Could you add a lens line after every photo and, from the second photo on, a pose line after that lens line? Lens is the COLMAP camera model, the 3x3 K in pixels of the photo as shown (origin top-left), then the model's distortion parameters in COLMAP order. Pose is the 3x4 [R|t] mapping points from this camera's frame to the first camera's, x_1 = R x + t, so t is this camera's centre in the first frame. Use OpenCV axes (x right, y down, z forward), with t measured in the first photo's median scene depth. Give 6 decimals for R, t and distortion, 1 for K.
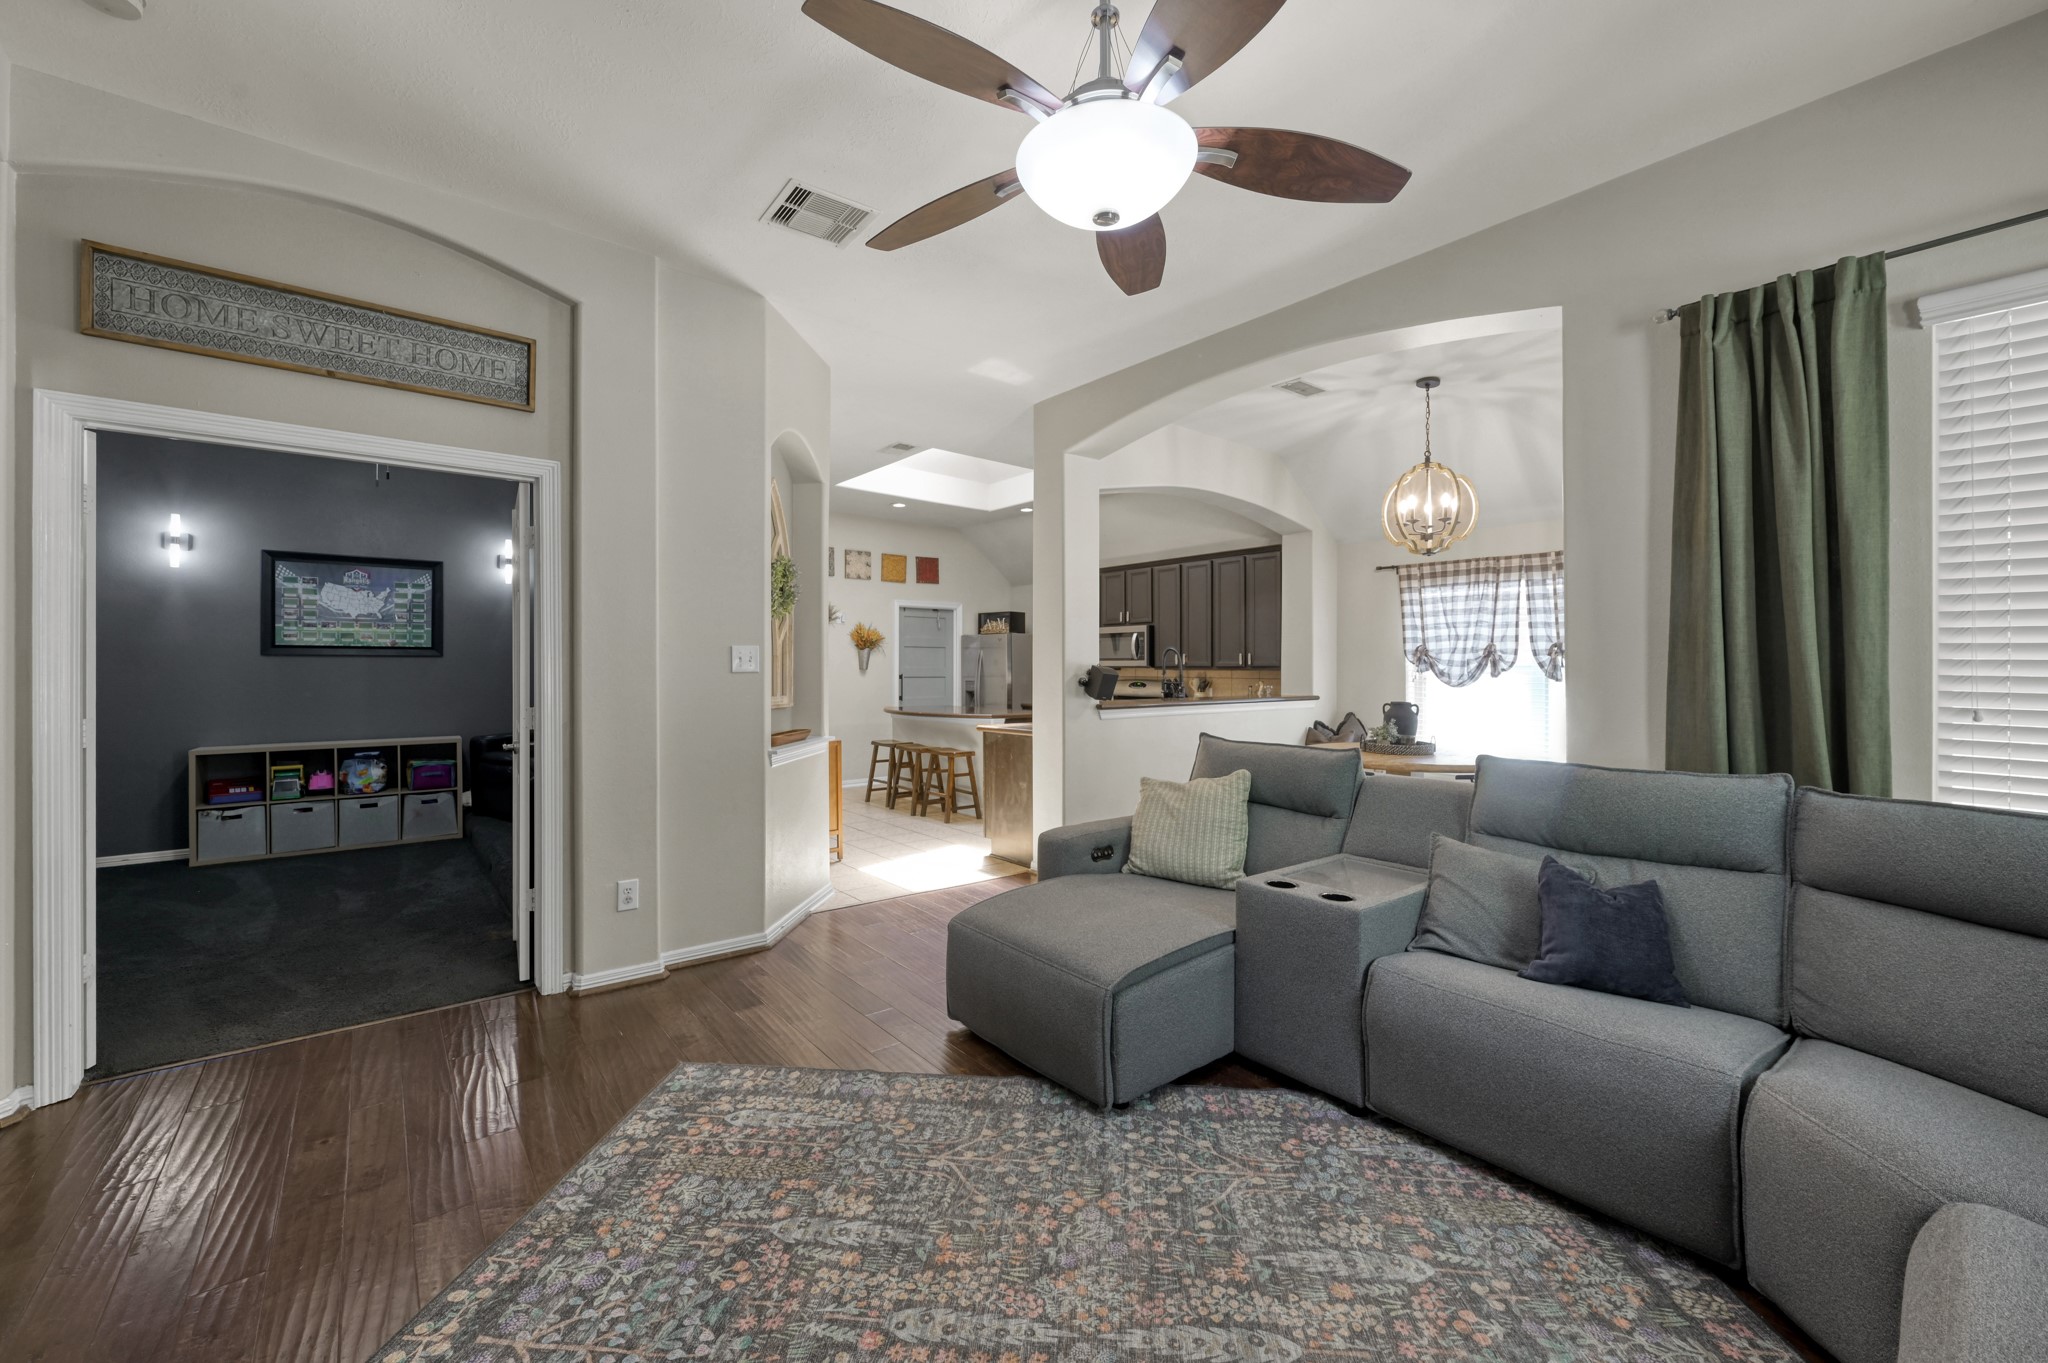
lens RADIAL K [[813.2, 0, 1024.1], [0, 813.2, 654.6], [0, 0, 1]] dist [-0.004673, 0.000848]
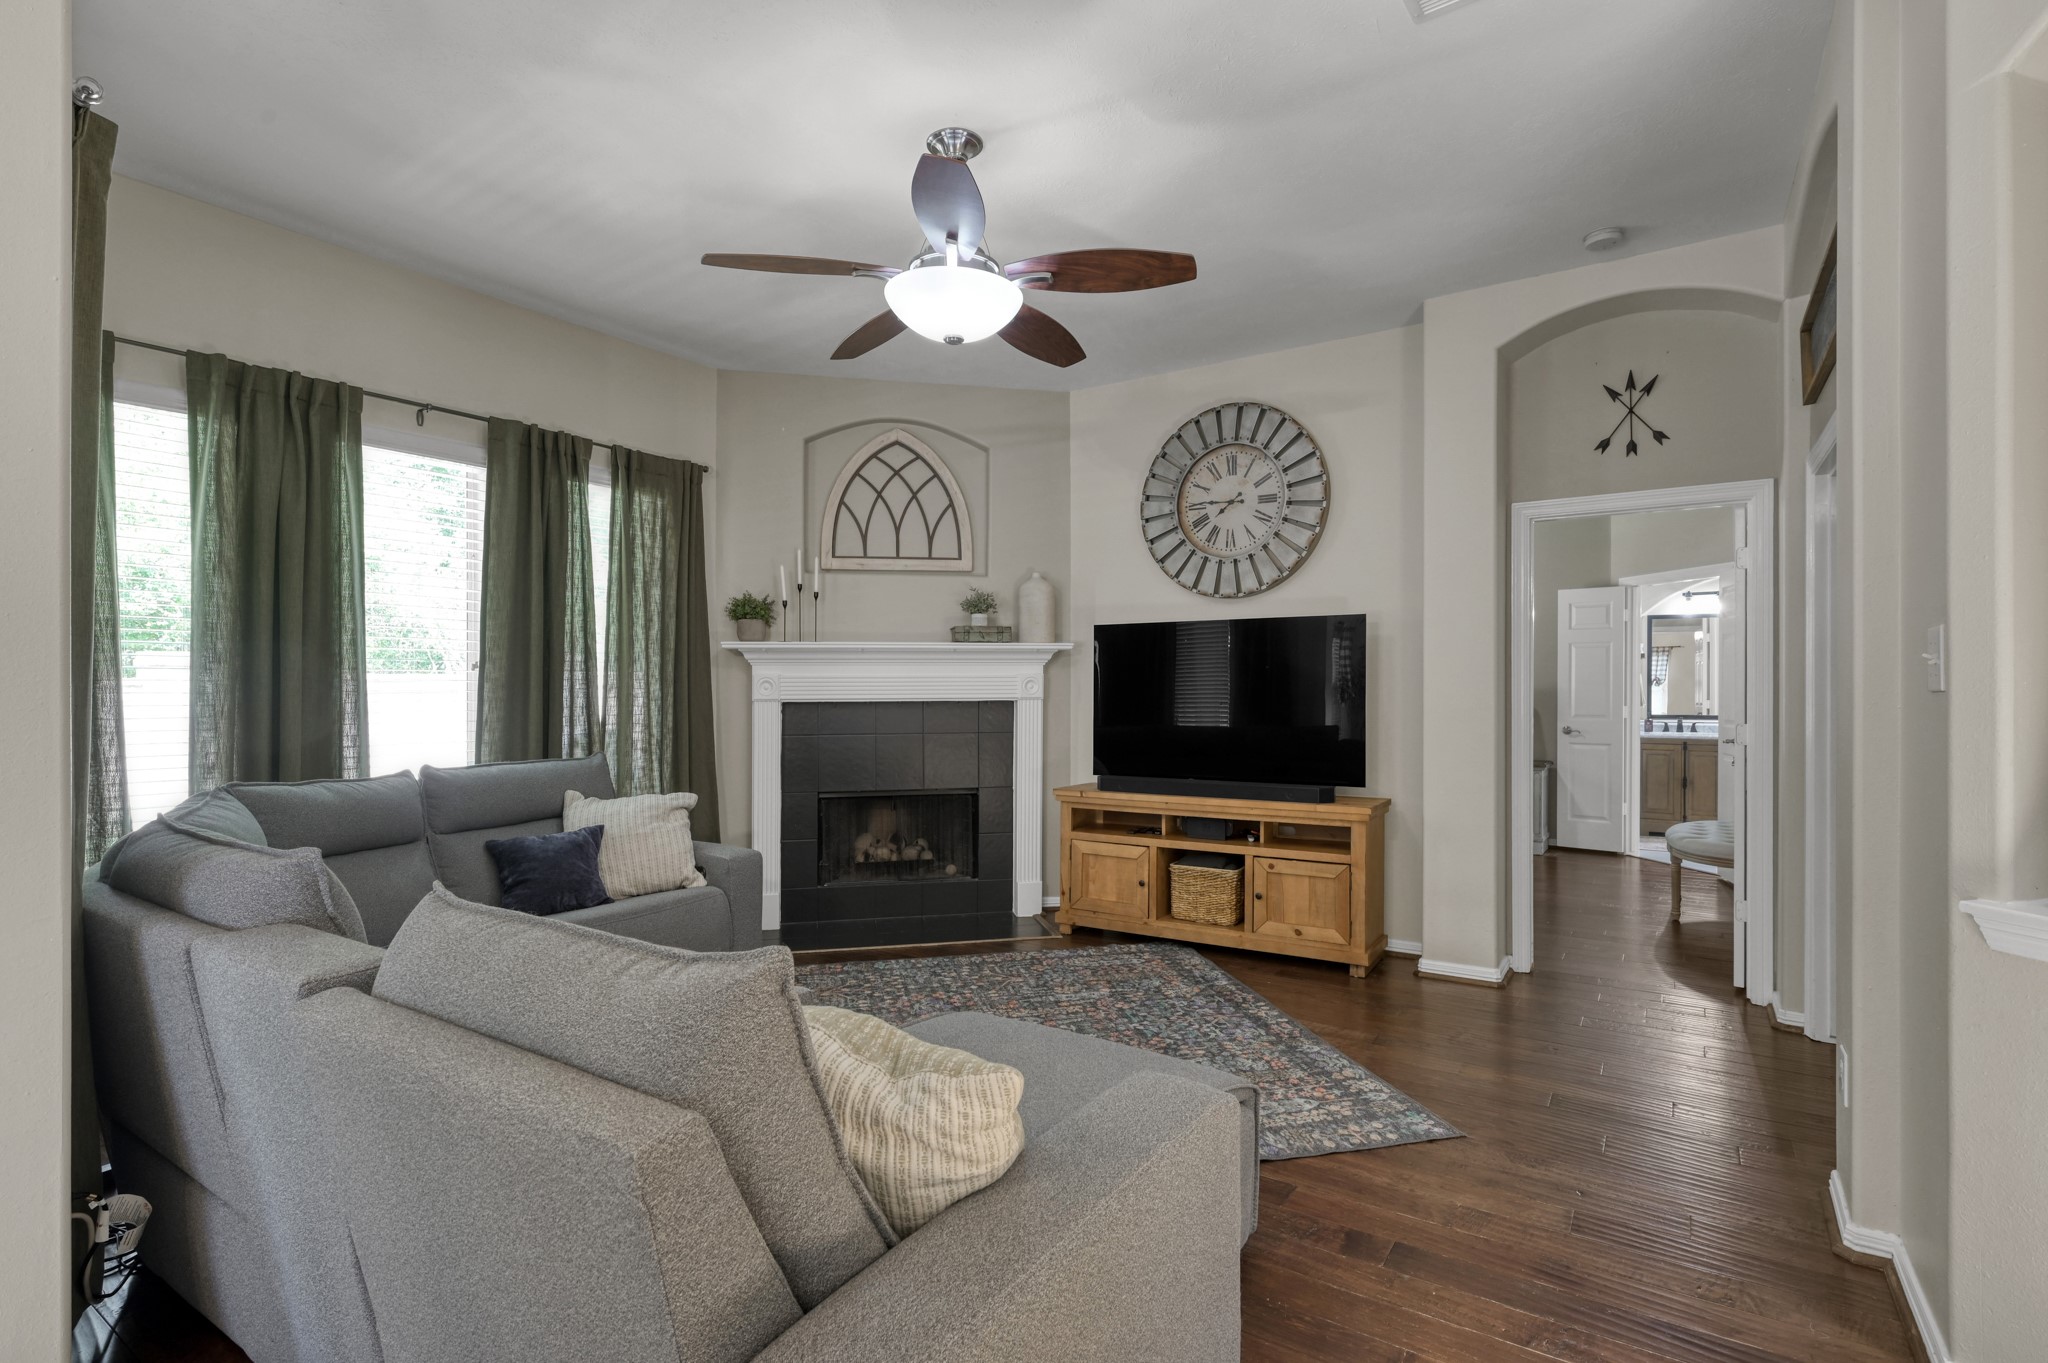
lens RADIAL K [[979.6, 0, 1030.0], [0, 979.6, 688.0], [0, 0, 1]] dist [0.001661, -0.000229]
pose [[-0.951385, 0.000793, -0.308003, 0.154058], [0.005937, 0.999858, -0.015764, 0.016360], [0.307947, -0.016826, -0.951255, 0.836418]]
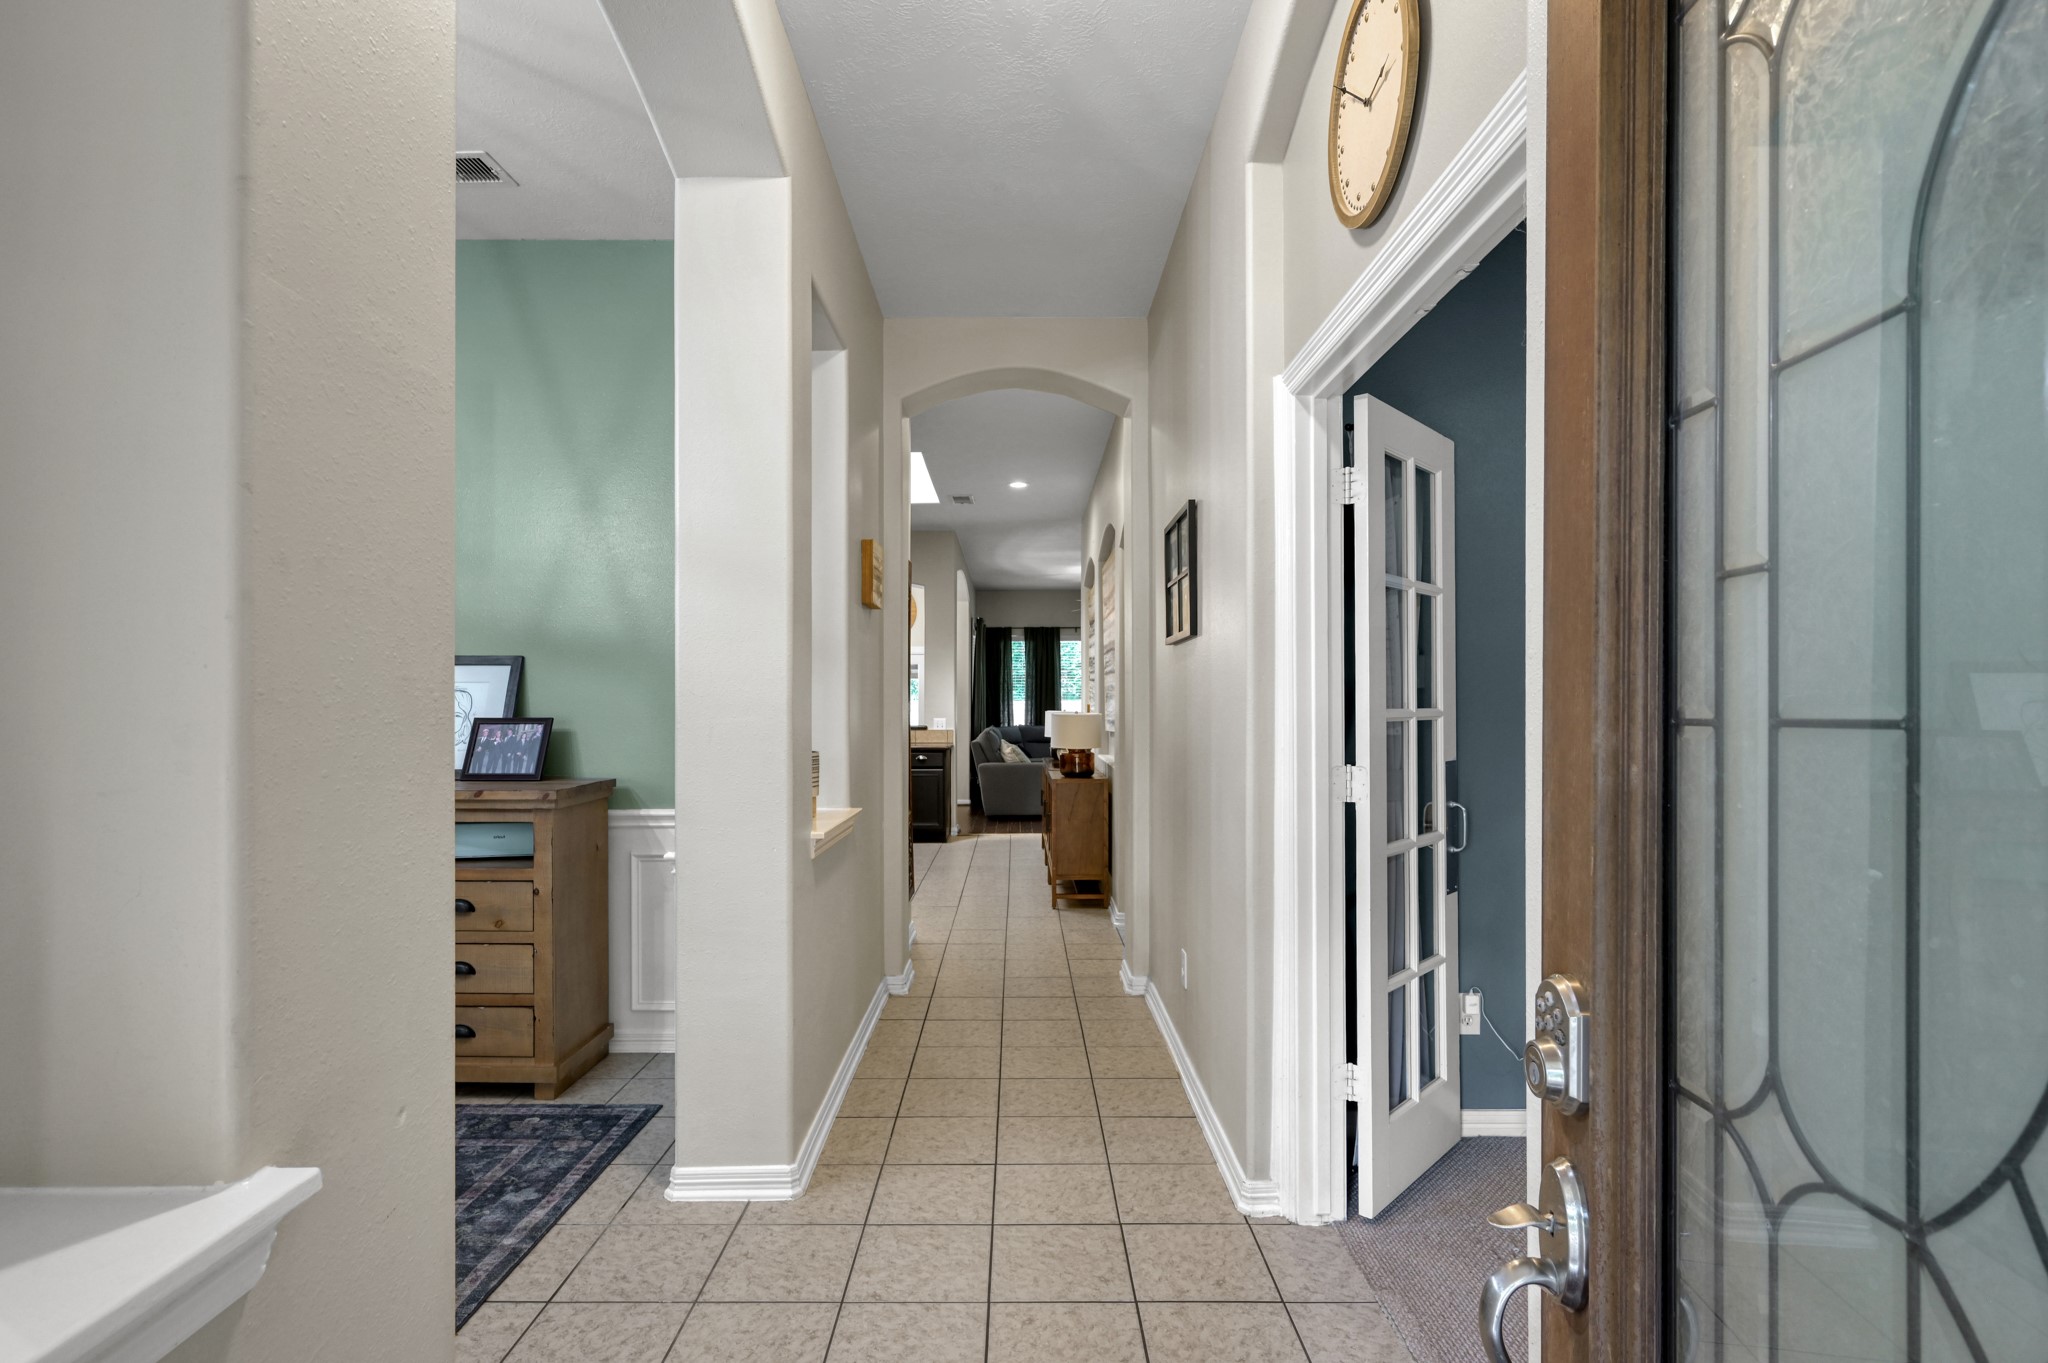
lens RADIAL K [[979.6, 0, 1021.5], [0, 979.6, 701.8], [0, 0, 1]] dist [0.001661, -0.000229]
pose [[-0.783426, 0.008036, 0.621433, -1.124513], [-0.001711, 0.999885, -0.015087, 0.039676], [-0.621483, -0.012883, -0.783322, 2.134742]]
